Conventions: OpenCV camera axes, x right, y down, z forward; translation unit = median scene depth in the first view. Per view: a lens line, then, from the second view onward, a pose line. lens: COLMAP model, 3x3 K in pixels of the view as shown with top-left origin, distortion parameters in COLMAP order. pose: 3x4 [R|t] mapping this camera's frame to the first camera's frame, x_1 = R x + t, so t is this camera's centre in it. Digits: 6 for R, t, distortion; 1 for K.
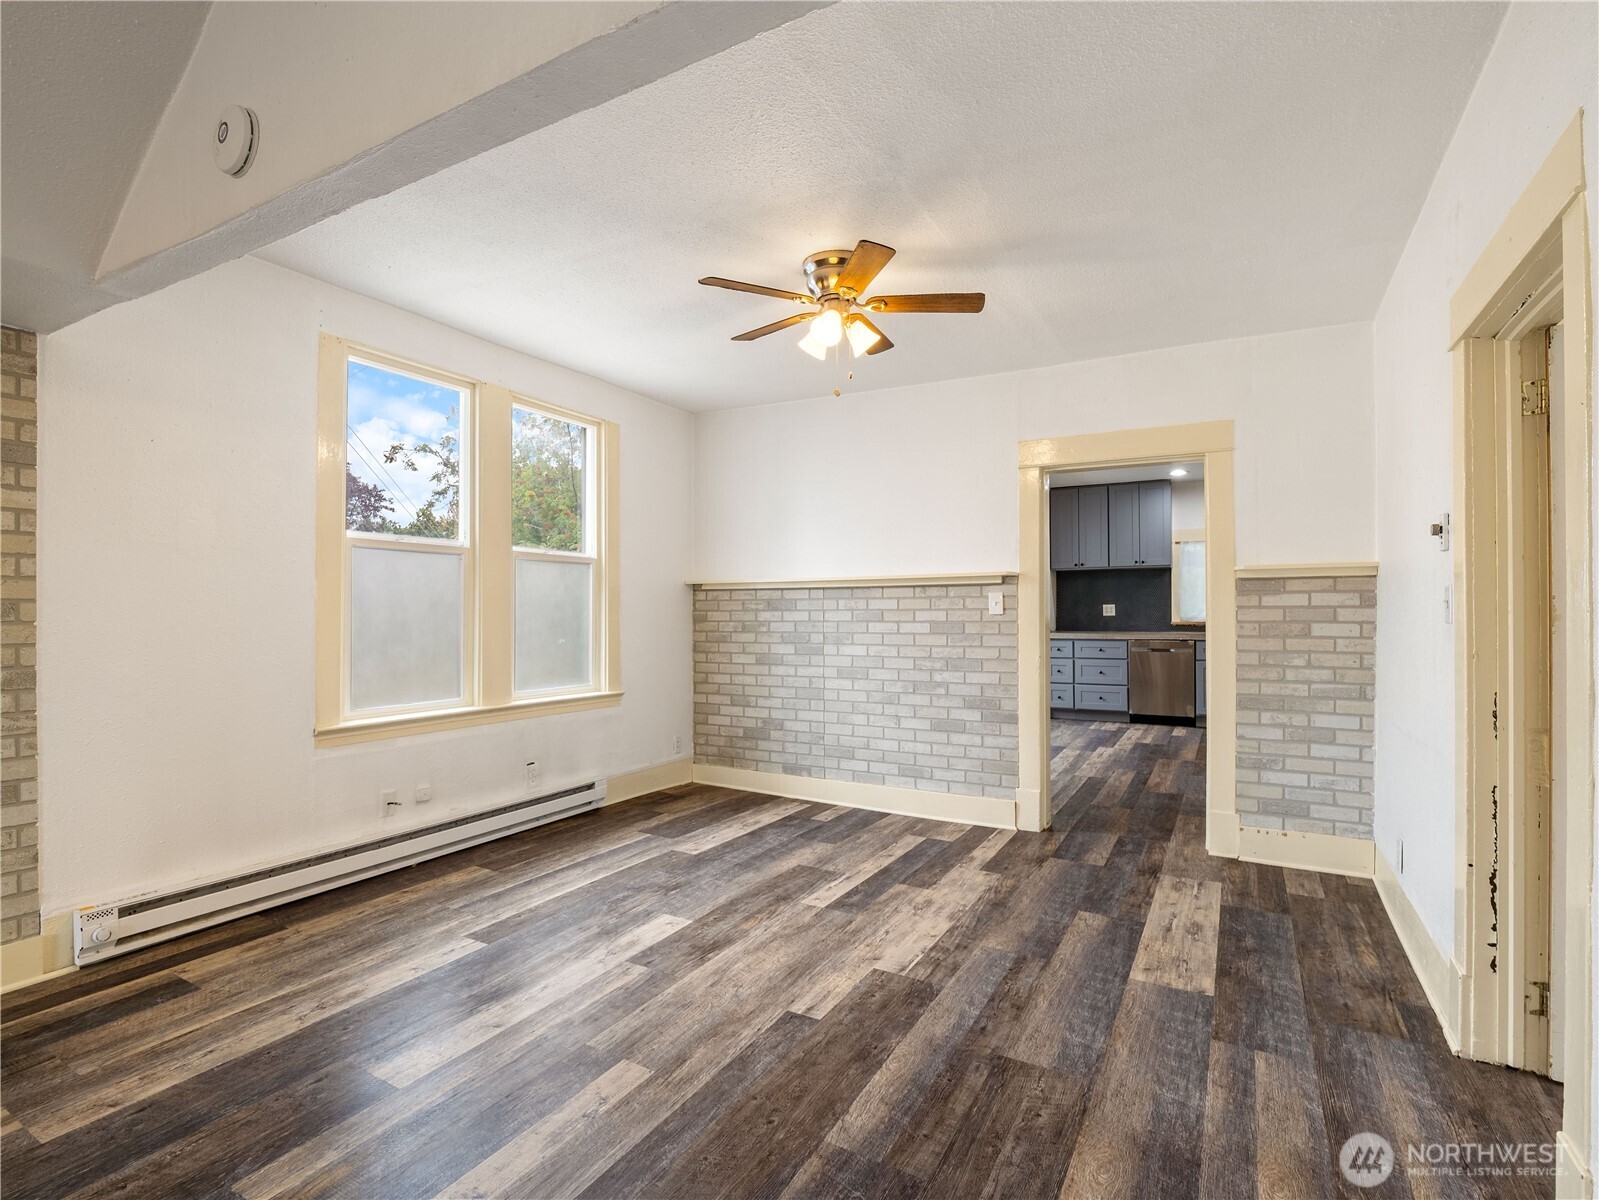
lens RADIAL K [[772.7, 0, 795.4], [0, 772.7, 598.9], [0, 0, 1]] dist [-0.016162, -0.001198]
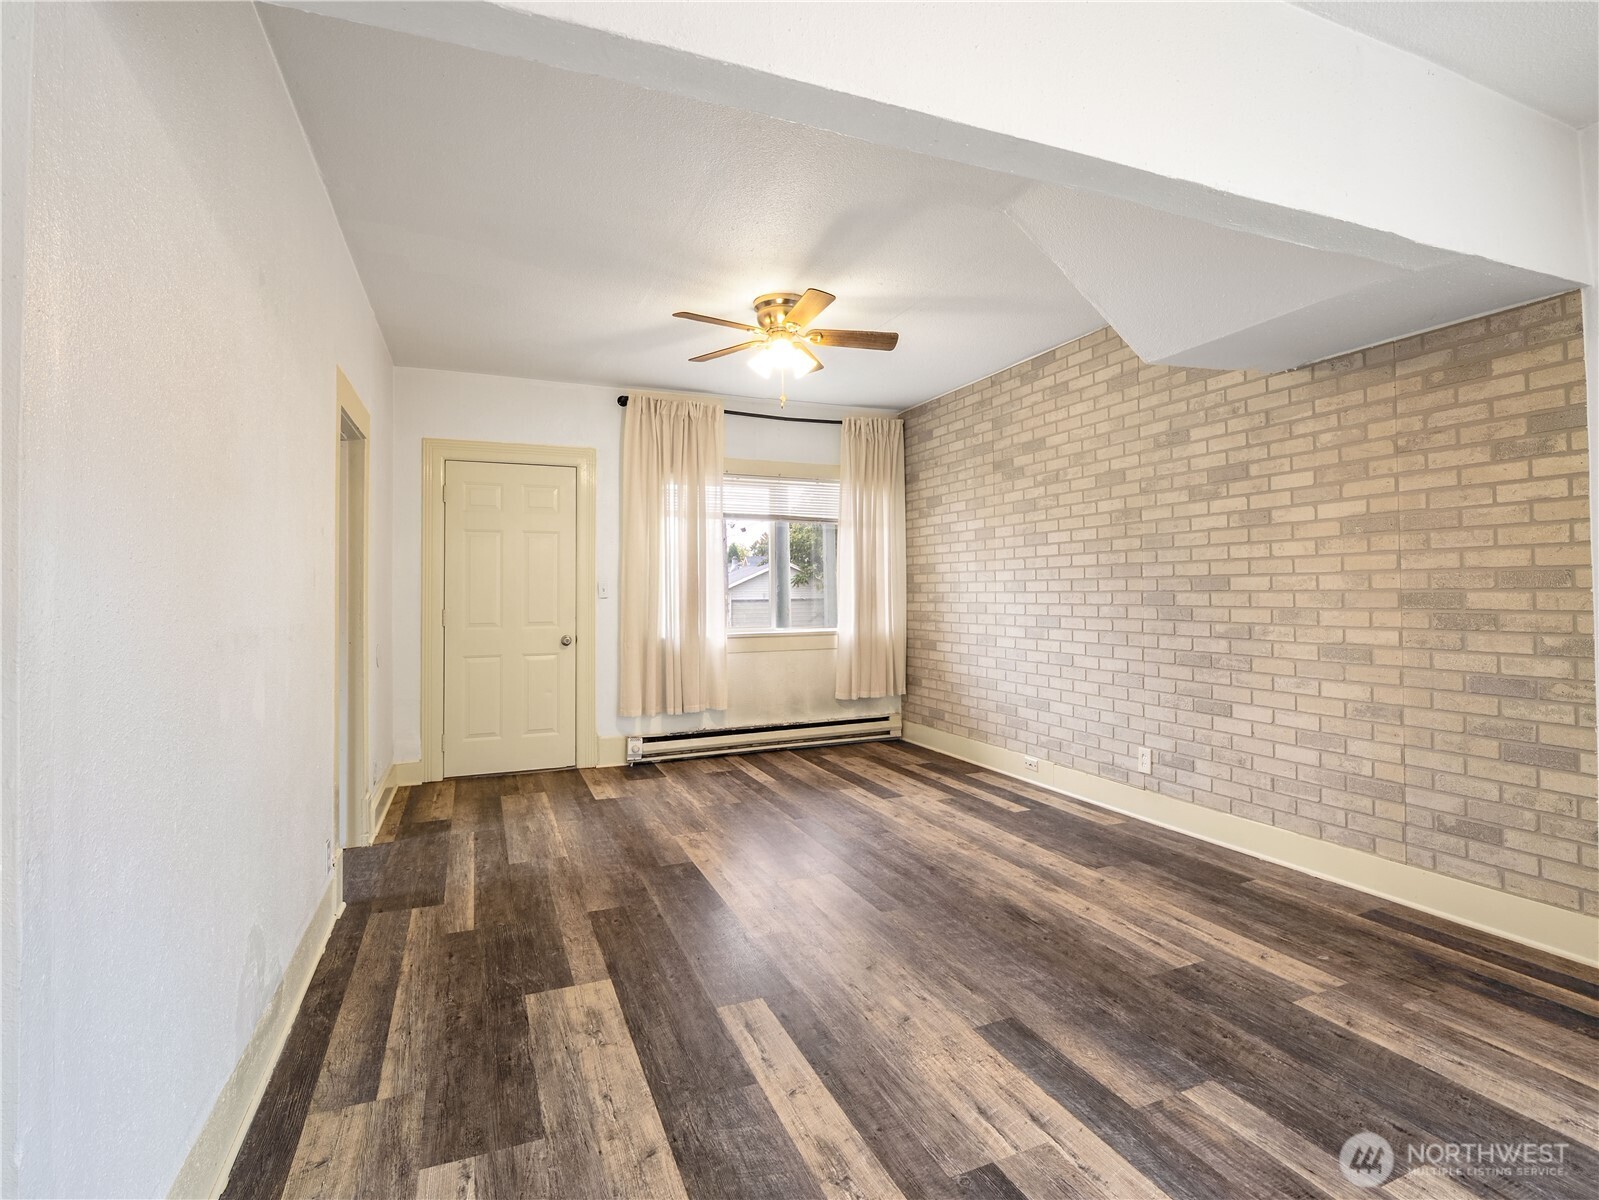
lens RADIAL K [[782.3, 0, 804.7], [0, 782.3, 565.0], [0, 0, 1]] dist [-0.016534, -0.001120]
pose [[-0.603876, -0.015916, -0.796920, 0.346190], [0.025577, 0.998899, -0.039331, 0.012513], [0.796668, -0.044134, -0.602804, 0.744801]]
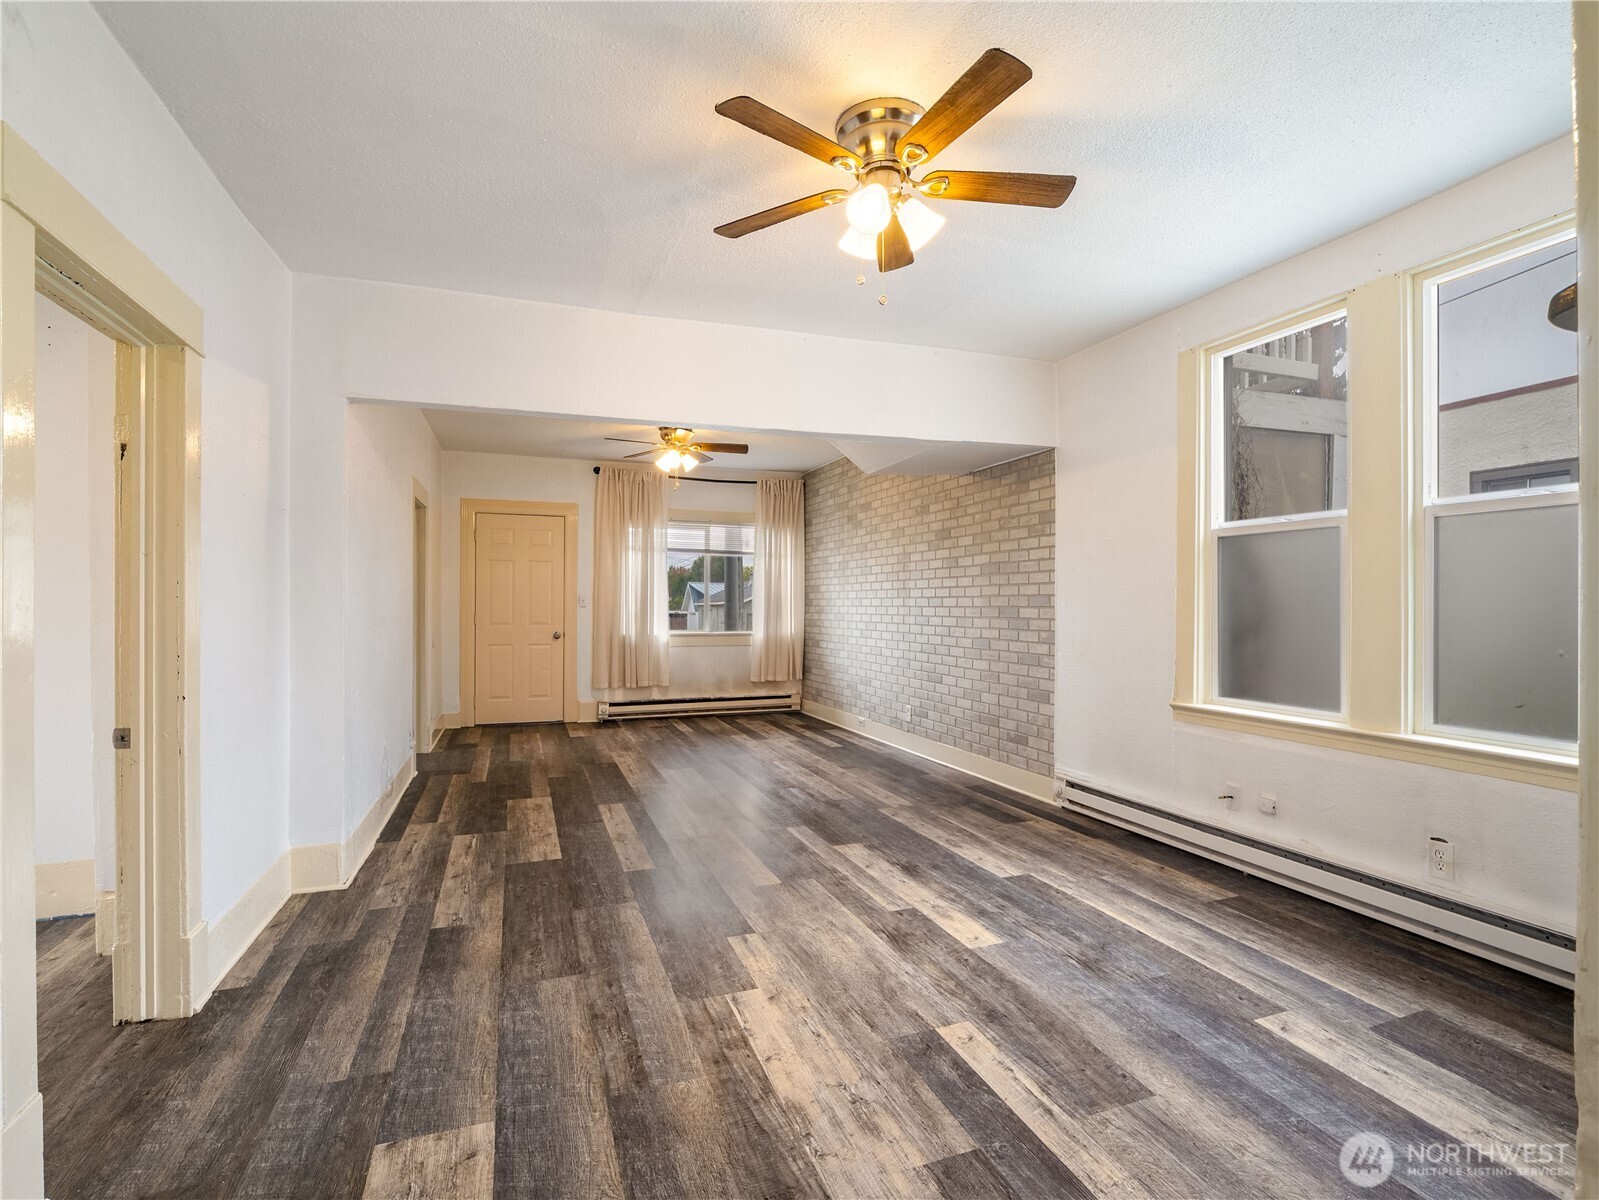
lens RADIAL K [[772.7, 0, 795.4], [0, 772.7, 598.9], [0, 0, 1]] dist [-0.016162, -0.001198]
pose [[-0.643652, -0.003529, -0.765310, 0.757981], [0.012180, 0.999815, -0.014854, 0.029075], [0.765221, -0.018882, -0.643491, 1.592679]]
